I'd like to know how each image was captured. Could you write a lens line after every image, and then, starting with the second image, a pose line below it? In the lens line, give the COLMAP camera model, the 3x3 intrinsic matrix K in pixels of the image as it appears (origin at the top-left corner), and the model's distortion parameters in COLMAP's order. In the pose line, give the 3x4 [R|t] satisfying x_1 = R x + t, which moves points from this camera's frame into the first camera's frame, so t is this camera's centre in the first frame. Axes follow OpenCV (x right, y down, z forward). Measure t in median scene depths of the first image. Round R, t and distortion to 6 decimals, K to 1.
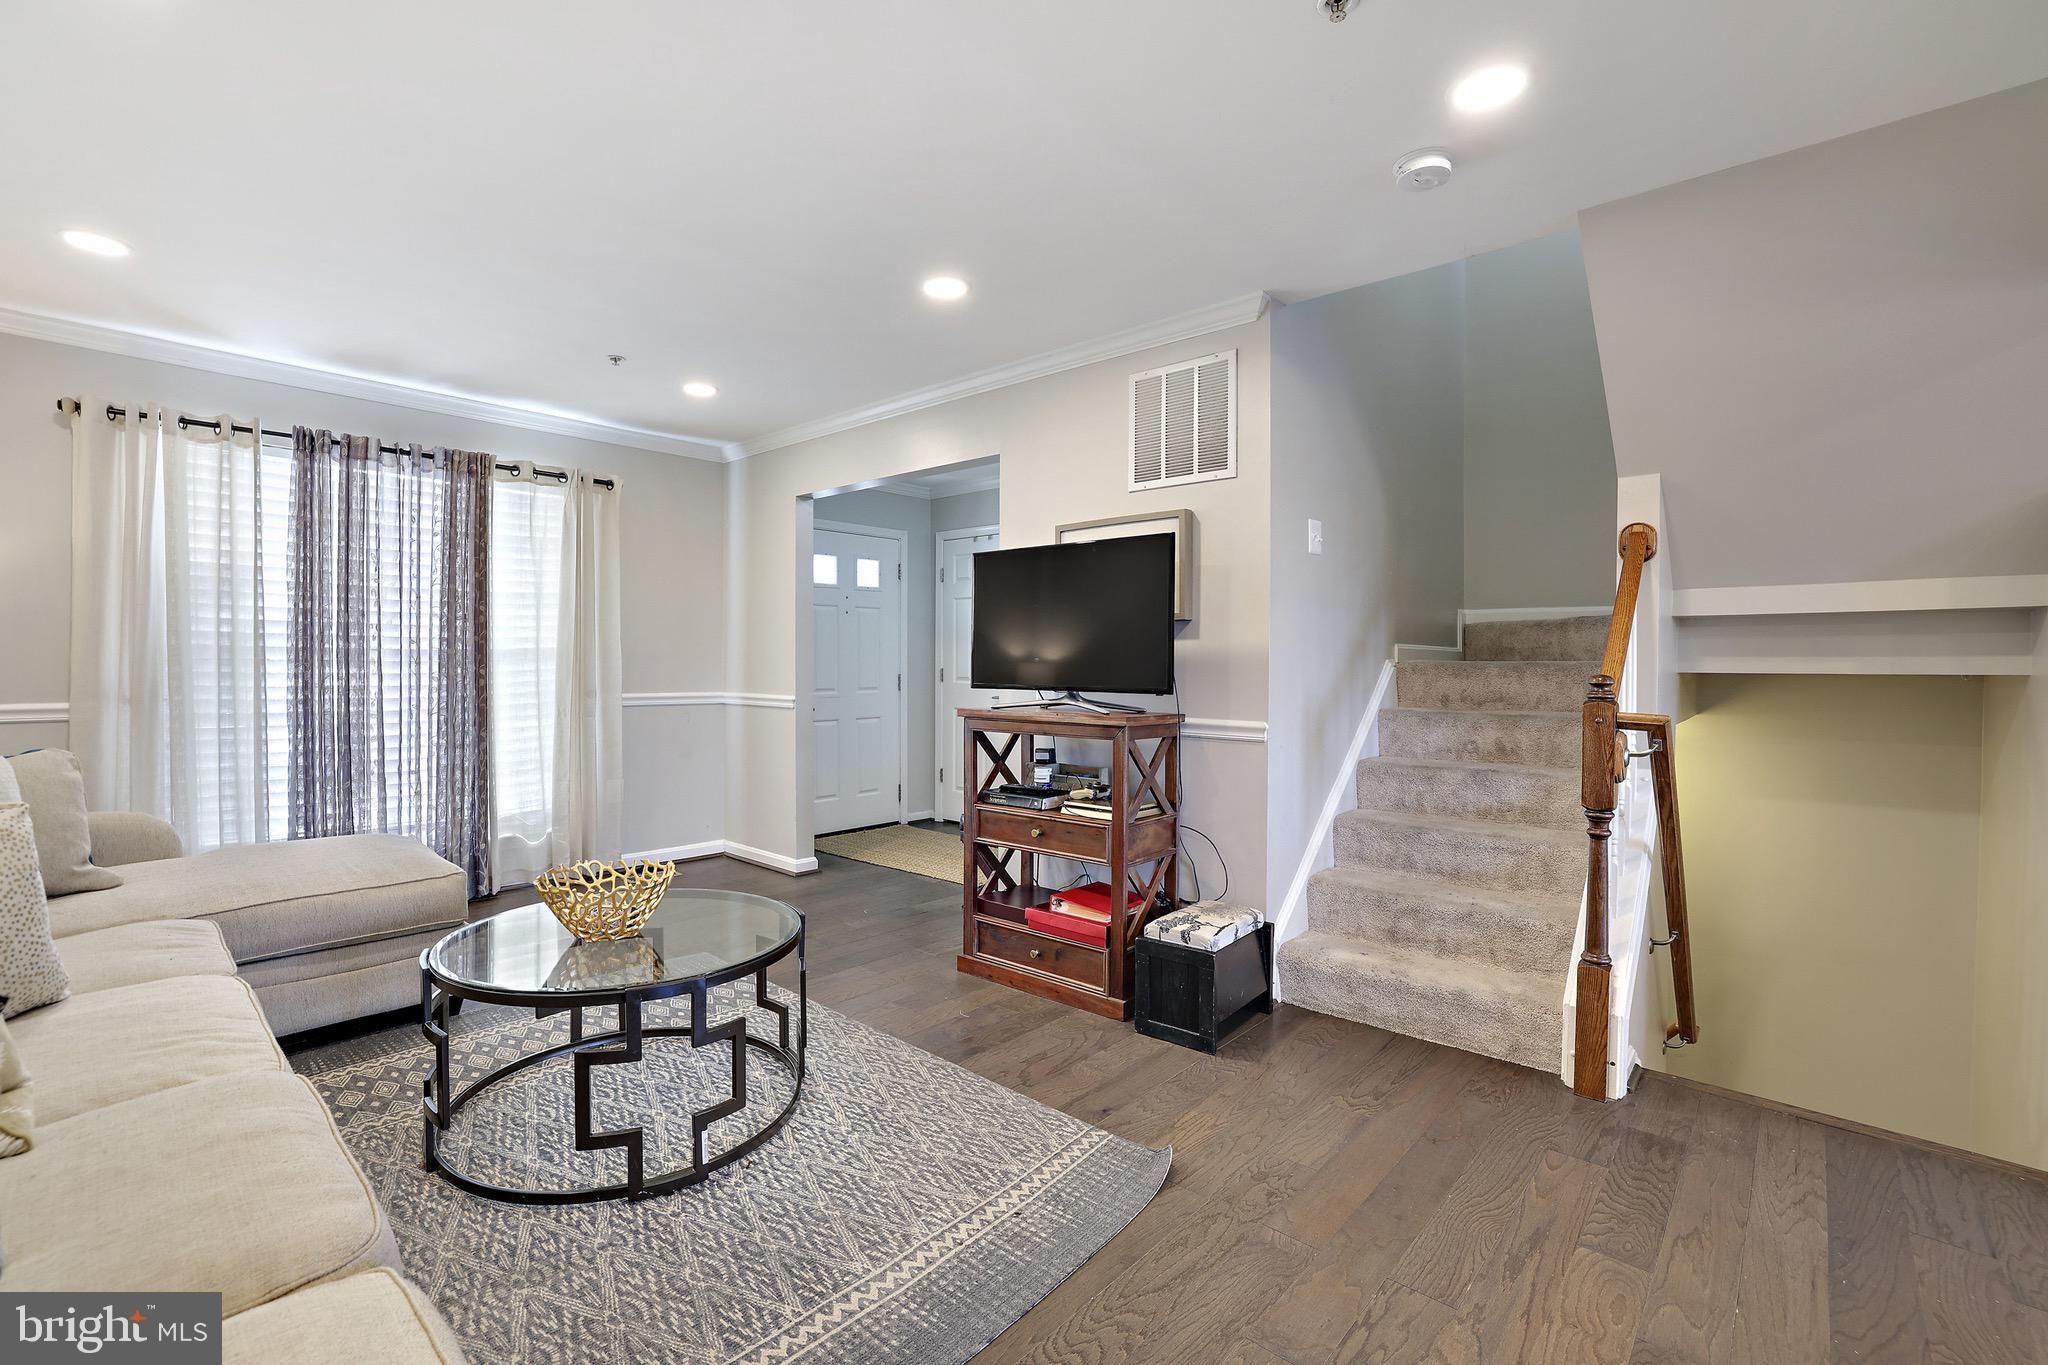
lens RADIAL K [[901.4, 0, 969.6], [0, 901.4, 681.7], [0, 0, 1]] dist [0.000705, 0.000497]
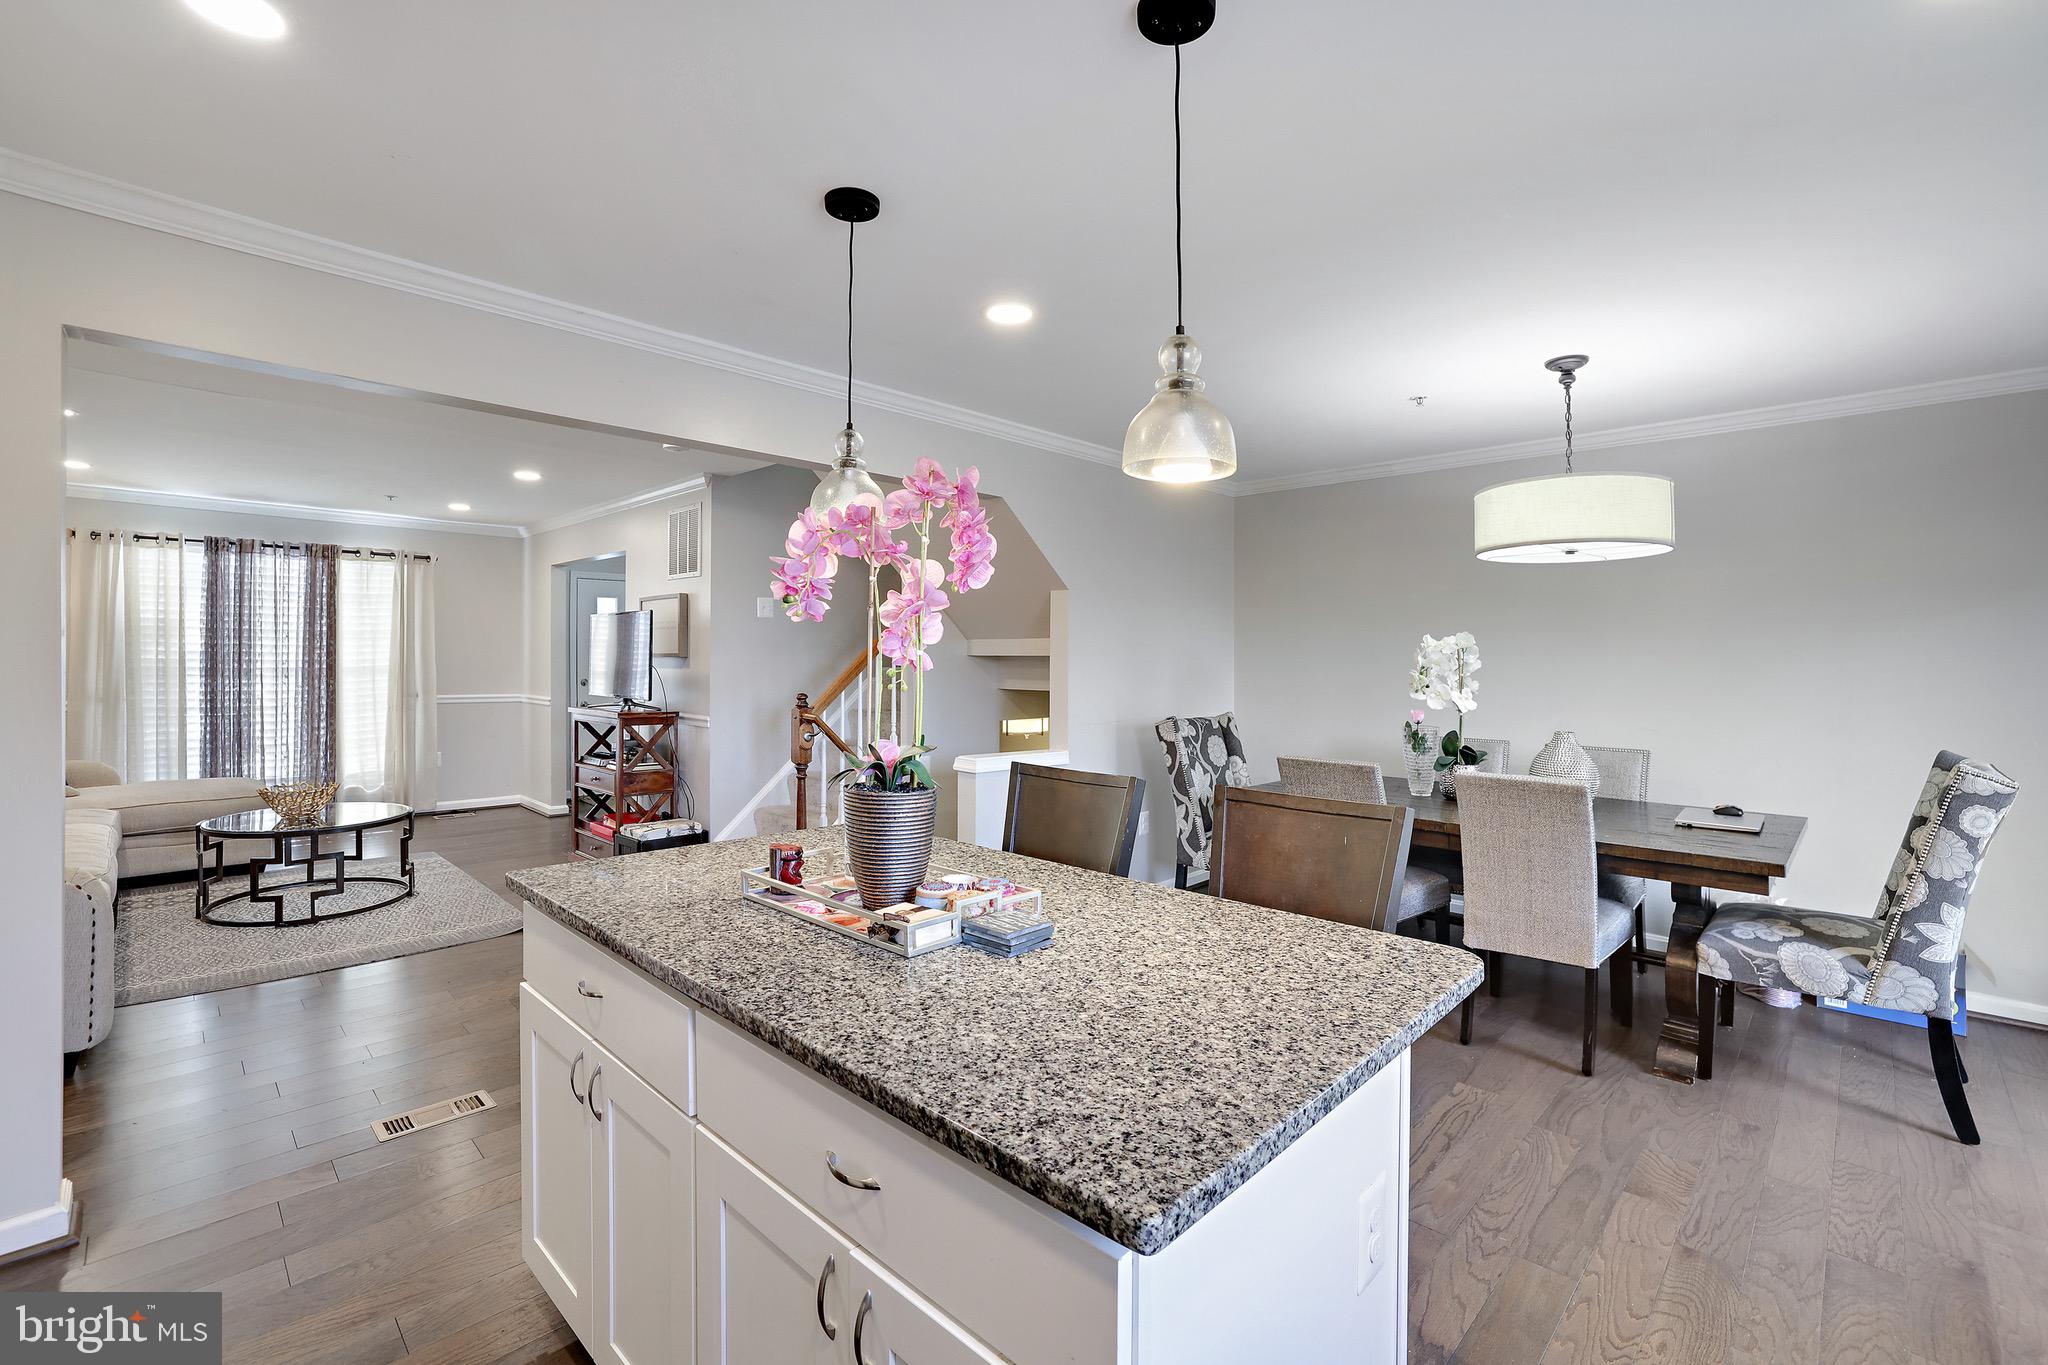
lens RADIAL K [[878.6, 0, 980.0], [0, 878.6, 666.7], [0, 0, 1]] dist [-0.001727, 0.000014]
pose [[0.999663, 0.006514, -0.025145, 0.686220], [-0.006787, 0.999919, -0.010763, -0.030589], [0.025073, 0.010930, 0.999626, -0.552351]]
